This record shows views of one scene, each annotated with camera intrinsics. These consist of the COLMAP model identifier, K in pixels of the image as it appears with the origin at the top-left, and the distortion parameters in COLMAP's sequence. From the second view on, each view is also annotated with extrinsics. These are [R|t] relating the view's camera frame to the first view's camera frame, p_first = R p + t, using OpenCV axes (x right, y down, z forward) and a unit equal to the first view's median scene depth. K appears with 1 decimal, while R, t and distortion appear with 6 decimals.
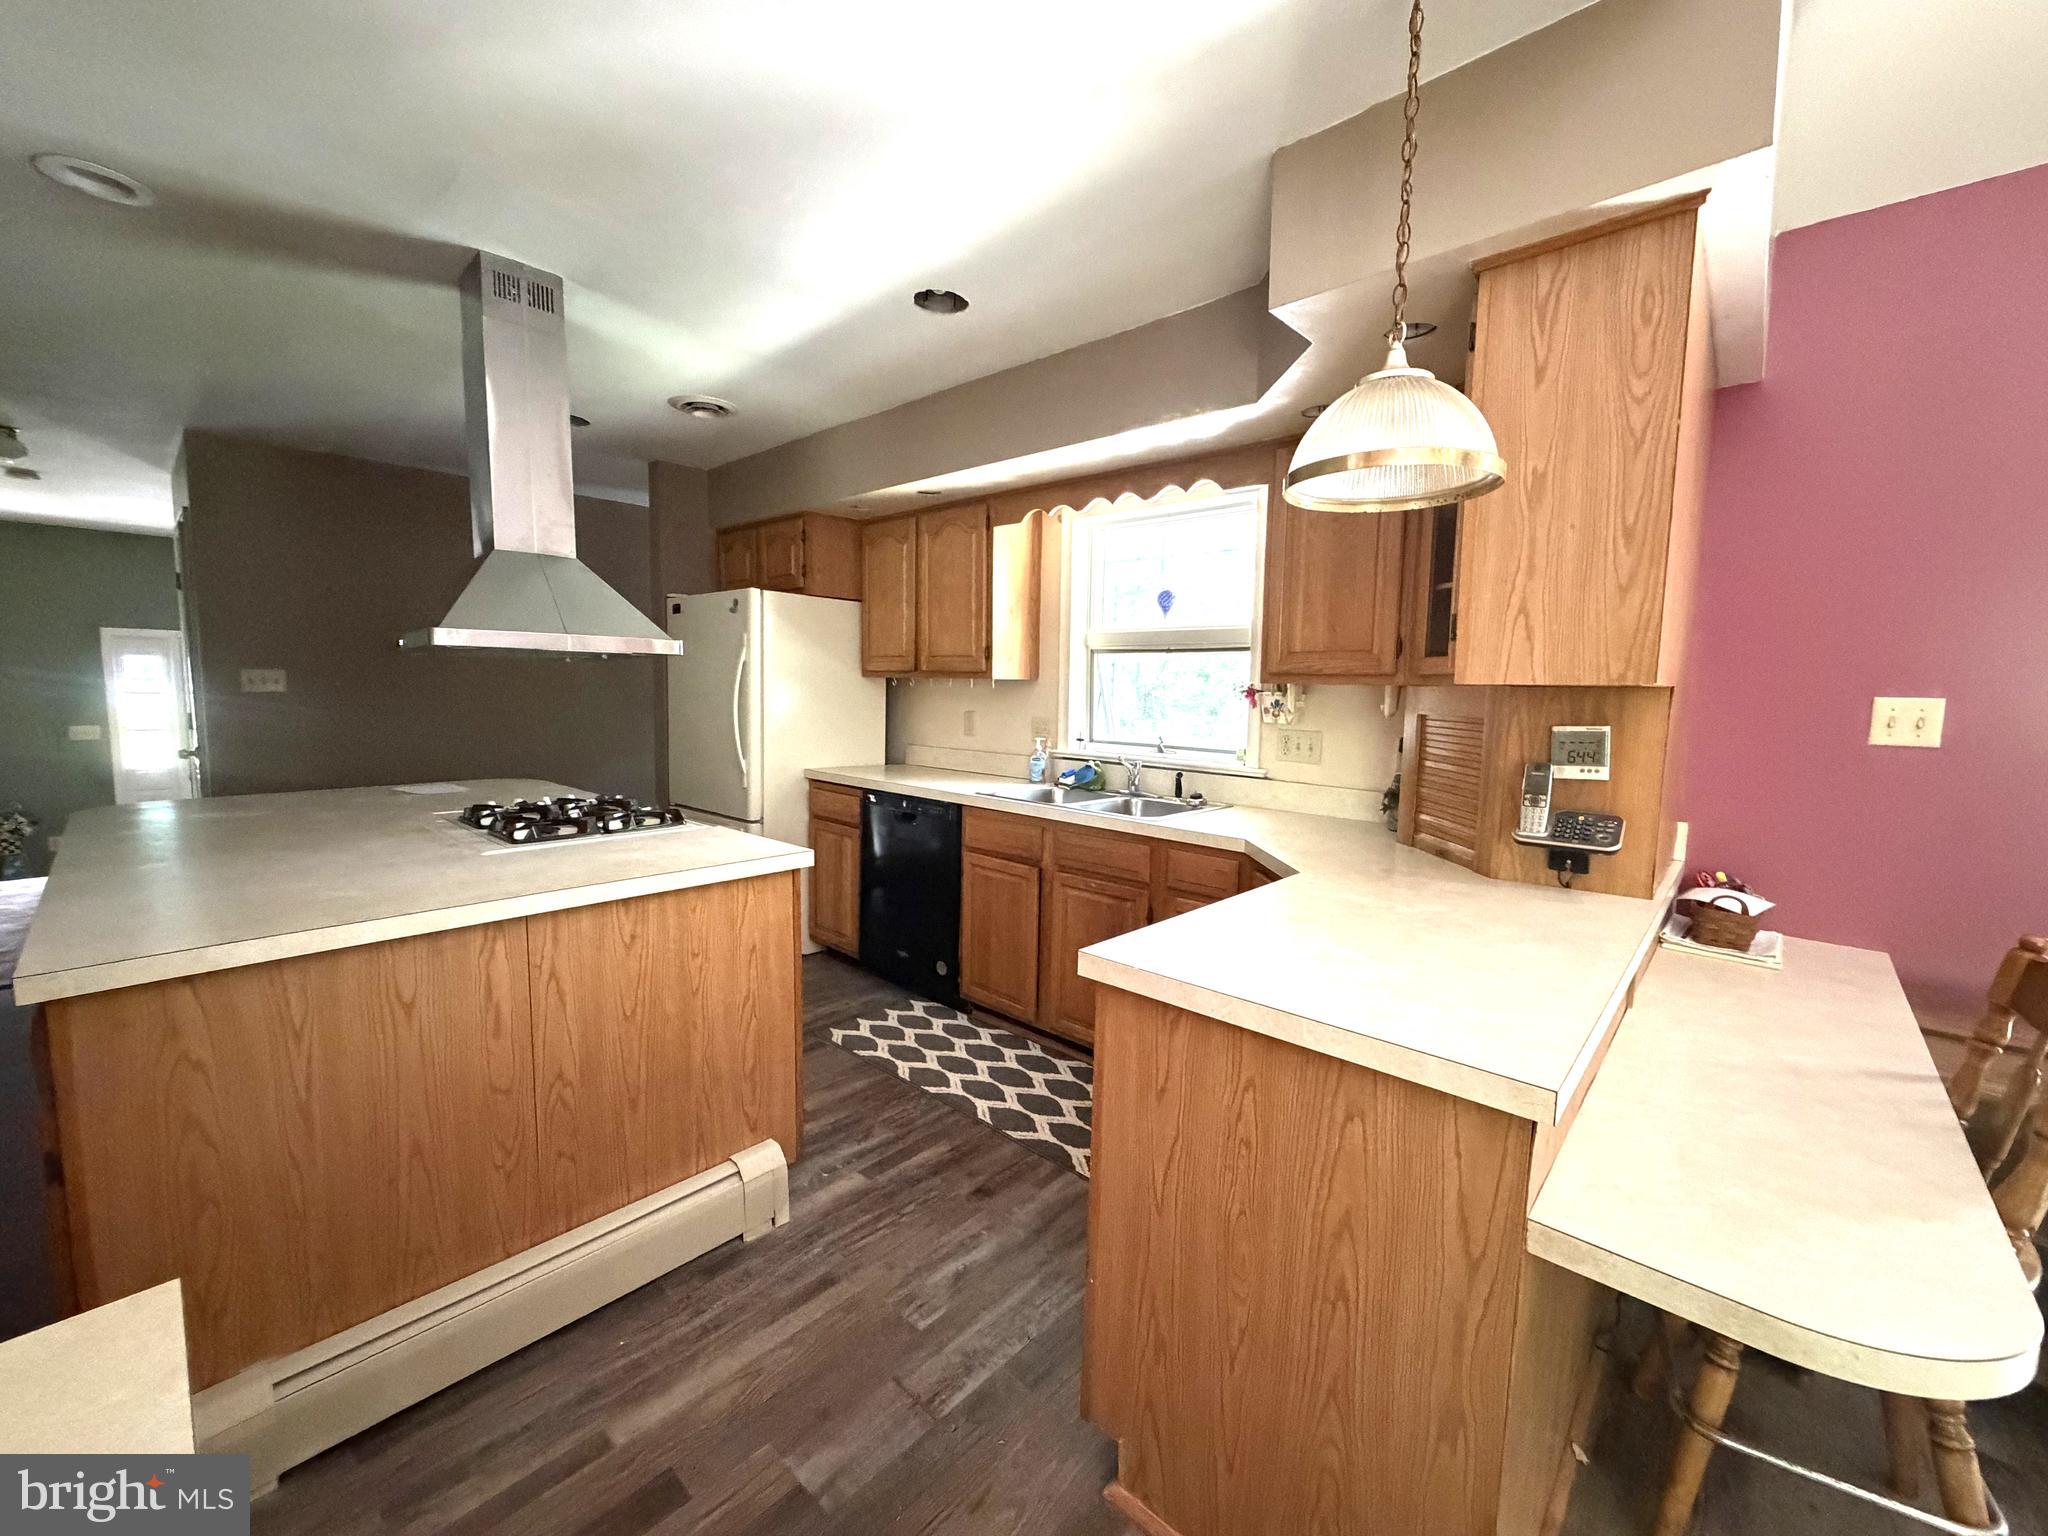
lens RADIAL K [[818.3, 0, 1022.0], [0, 818.3, 766.2], [0, 0, 1]] dist [0.001466, 0.000241]
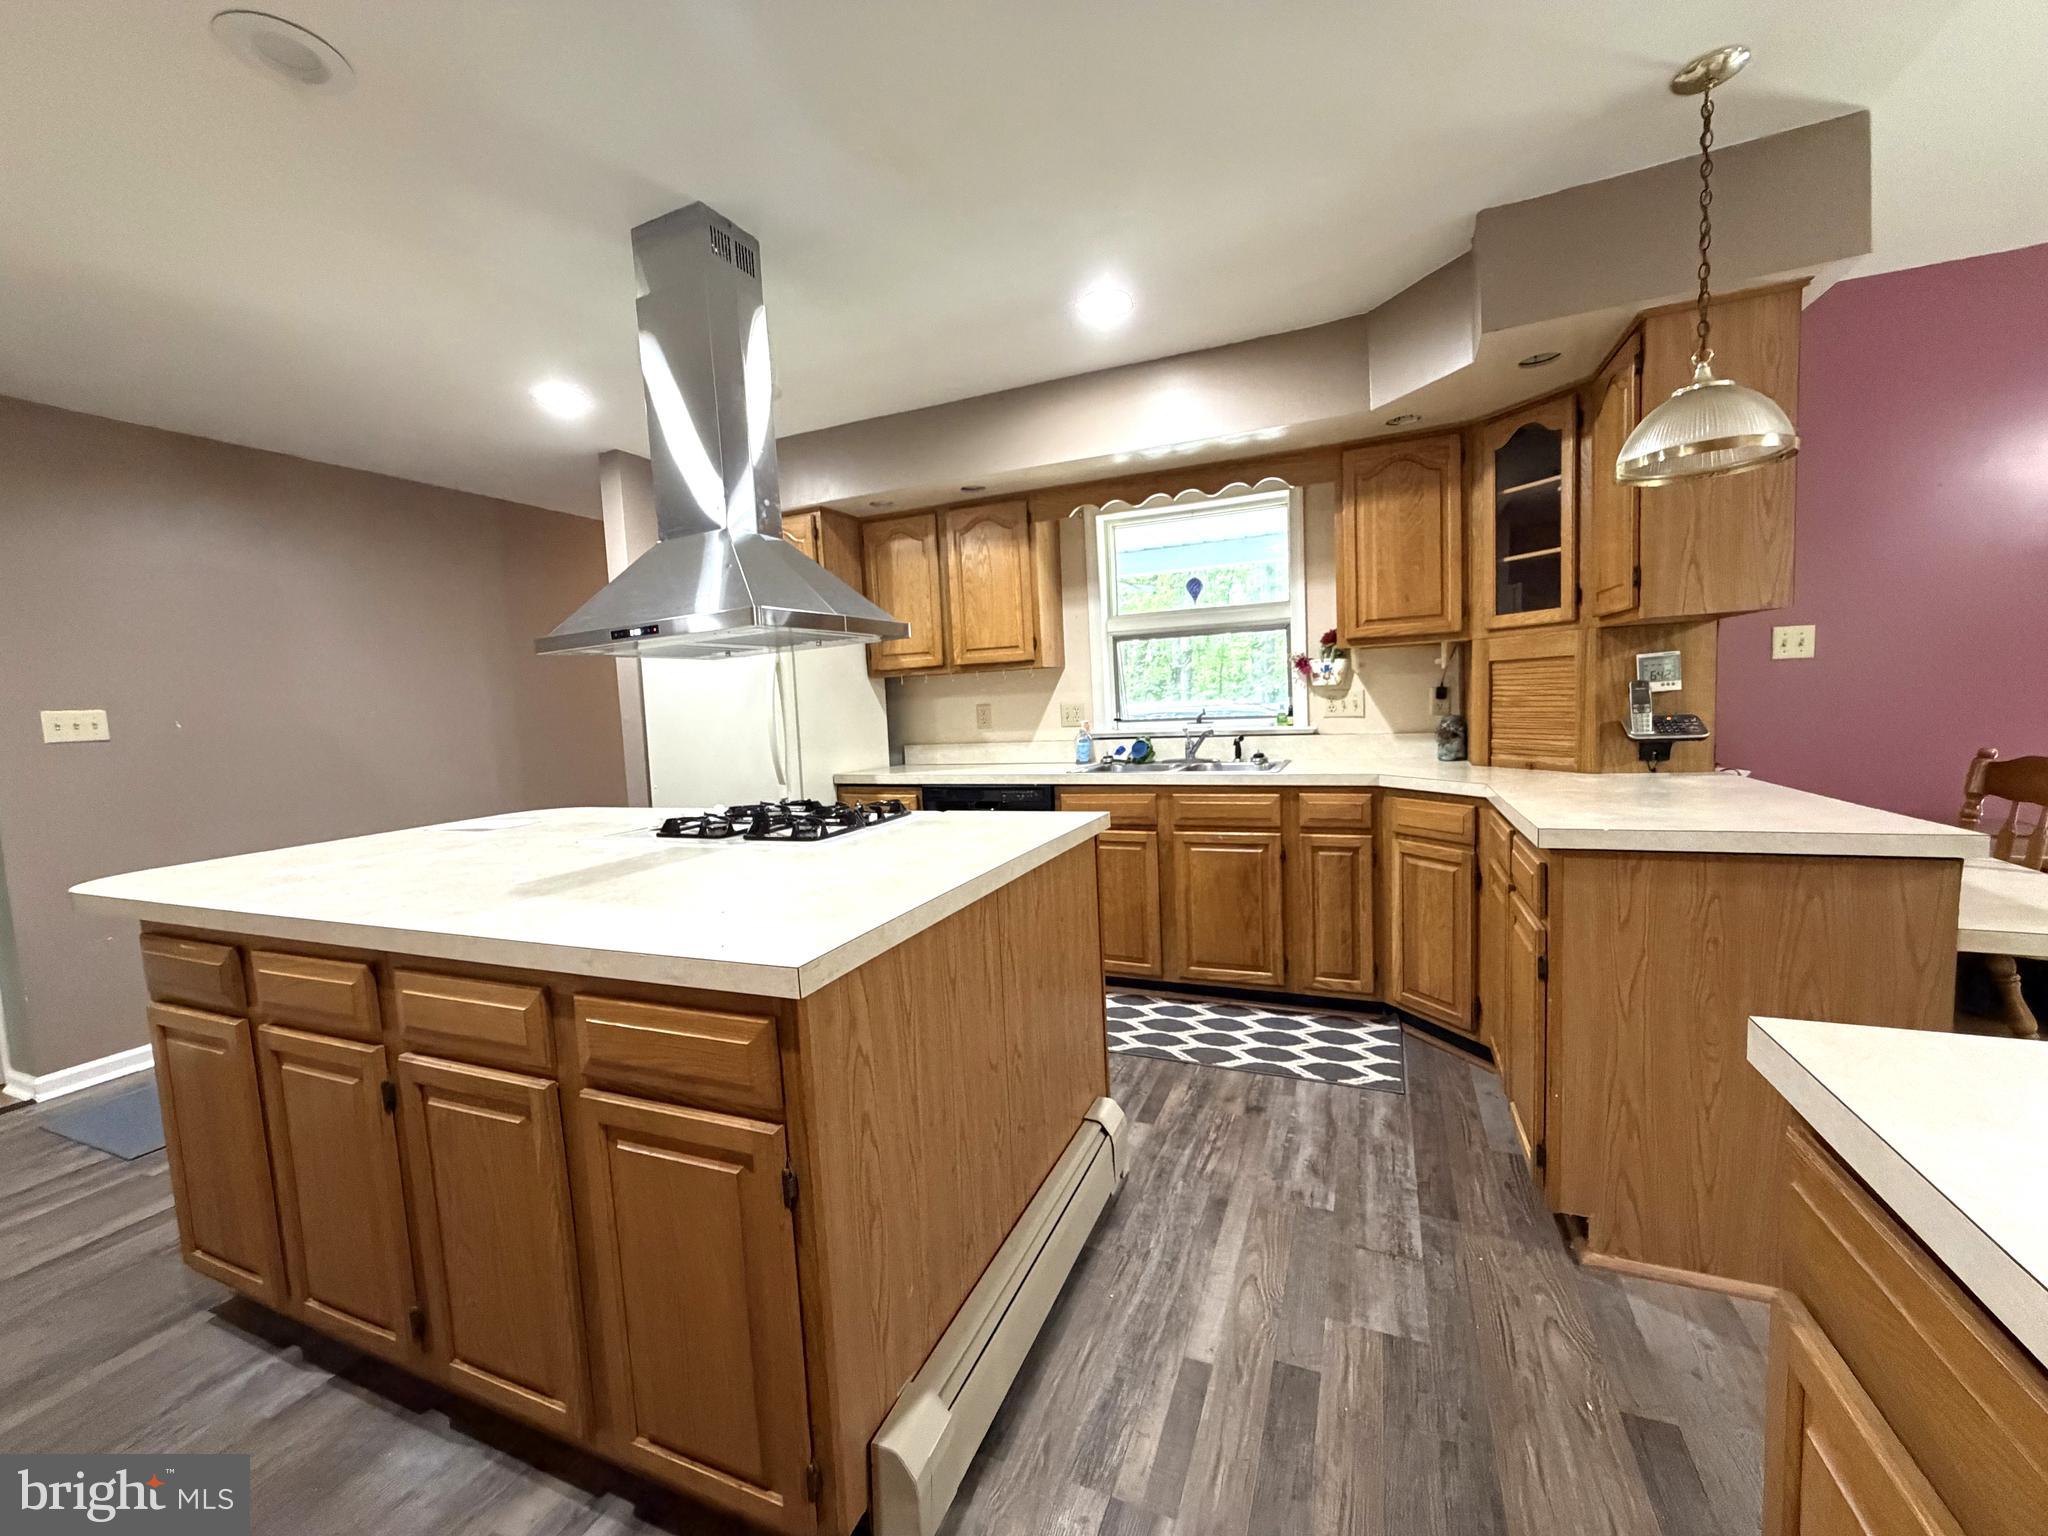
lens RADIAL K [[818.3, 0, 1022.0], [0, 818.3, 766.2], [0, 0, 1]] dist [0.001466, 0.000241]
pose [[0.941067, -0.089908, 0.326051, -0.653191], [0.097360, 0.995227, -0.006575, 0.037985], [-0.323903, 0.037932, 0.945329, 0.043390]]
